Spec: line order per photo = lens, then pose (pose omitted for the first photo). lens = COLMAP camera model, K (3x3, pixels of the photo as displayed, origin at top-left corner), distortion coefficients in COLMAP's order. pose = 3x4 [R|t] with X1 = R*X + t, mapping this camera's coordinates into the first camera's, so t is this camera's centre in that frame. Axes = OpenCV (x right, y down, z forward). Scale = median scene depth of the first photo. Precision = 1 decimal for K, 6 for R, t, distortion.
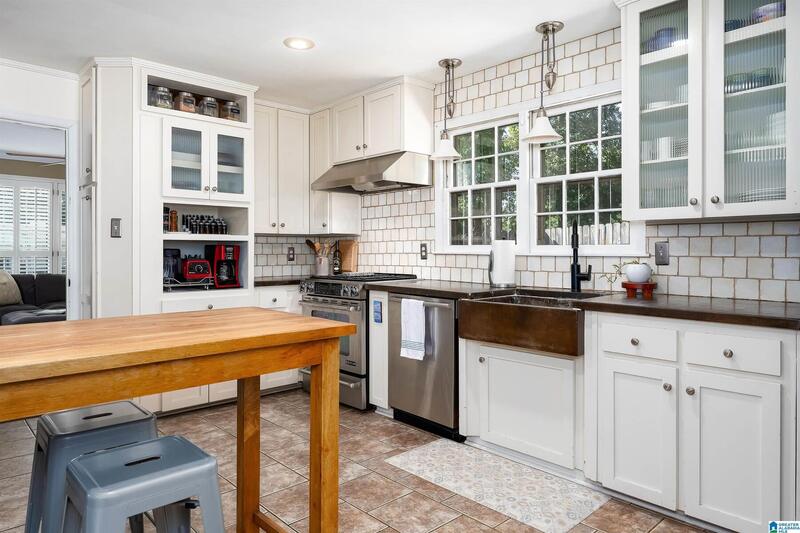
lens RADIAL K [[522.8, 0, 409.5], [0, 522.8, 252.0], [0, 0, 1]] dist [0.005648, 0.002638]
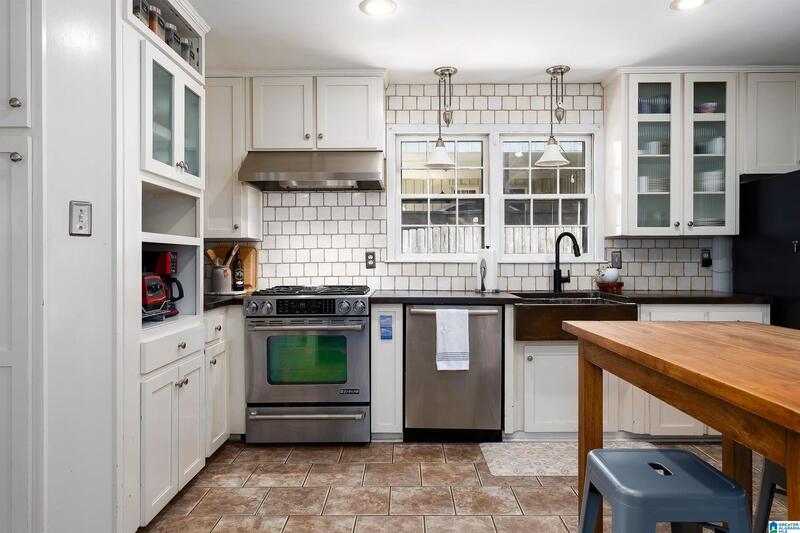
lens RADIAL K [[522.8, 0, 401.4], [0, 522.8, 260.2], [0, 0, 1]] dist [0.005648, 0.002638]
pose [[0.692349, -0.004324, 0.721550, -0.726341], [0.006278, 0.999980, -0.000031, -0.000393], [-0.721536, 0.004551, 0.692362, 0.379222]]
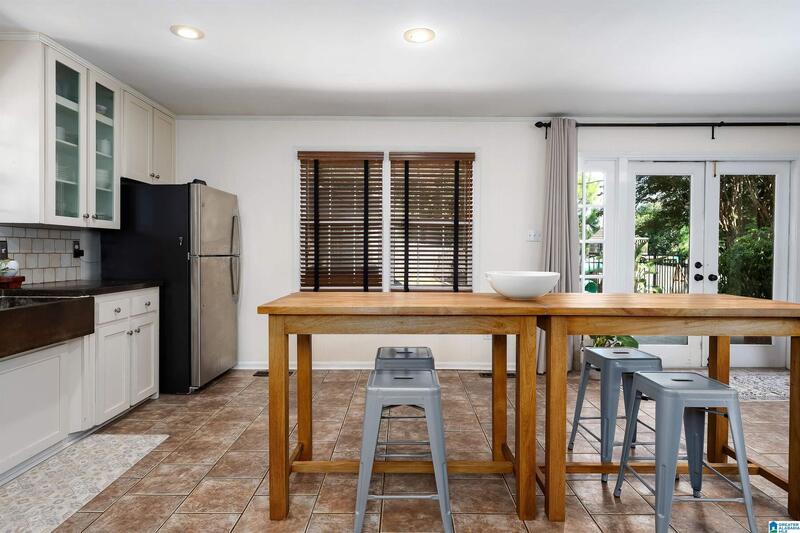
lens RADIAL K [[455.6, 0, 399.9], [0, 455.6, 262.8], [0, 0, 1]] dist [-0.012857, -0.000585]
pose [[-0.726212, -0.019812, 0.687185, -0.688347], [-0.002407, 0.999652, 0.026277, 0.000571], [-0.687466, 0.017429, -0.726007, 0.921632]]
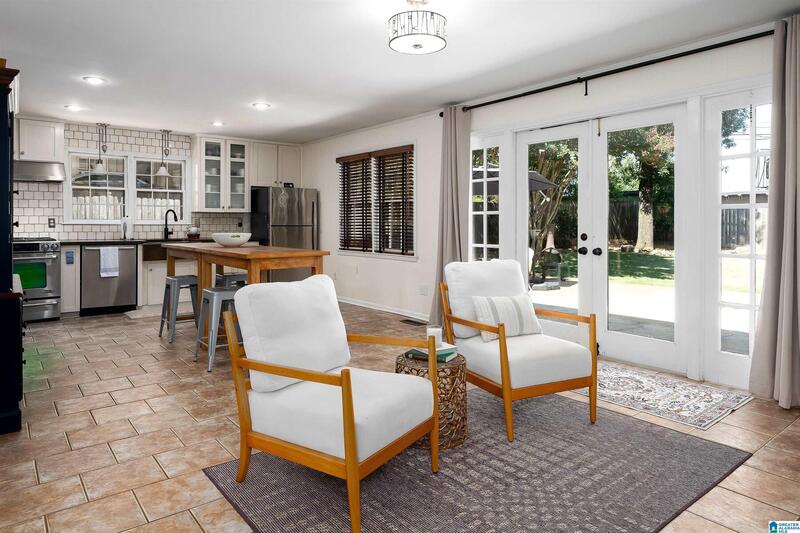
lens RADIAL K [[512.0, 0, 403.8], [0, 512.0, 225.9], [0, 0, 1]] dist [0.003017, 0.001138]
pose [[0.080439, -0.007313, 0.996733, -1.759930], [0.002990, 0.999970, 0.007095, 0.000523], [-0.996755, 0.002410, 0.080459, -0.256896]]
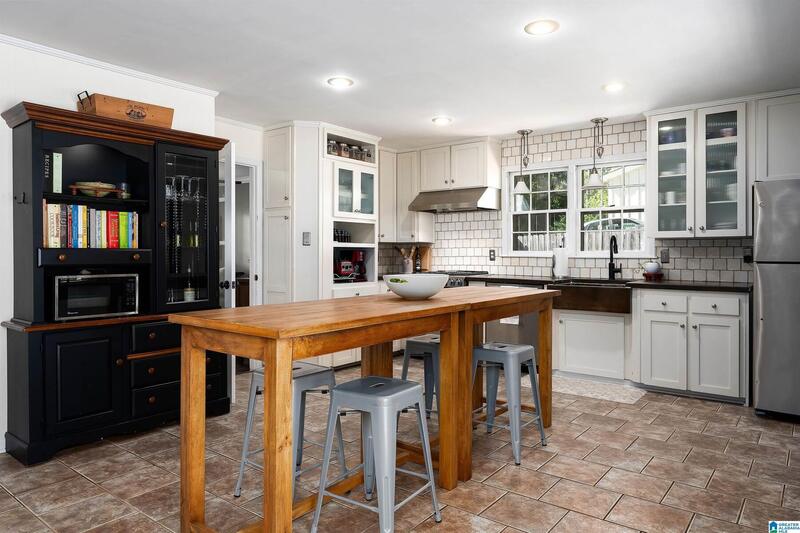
lens RADIAL K [[522.8, 0, 417.3], [0, 522.8, 253.4], [0, 0, 1]] dist [0.005648, 0.002638]
pose [[0.985142, 0.000103, 0.171742, -0.508974], [0.000428, 0.999995, -0.003060, -0.001636], [-0.171741, 0.003088, 0.985137, -0.463487]]
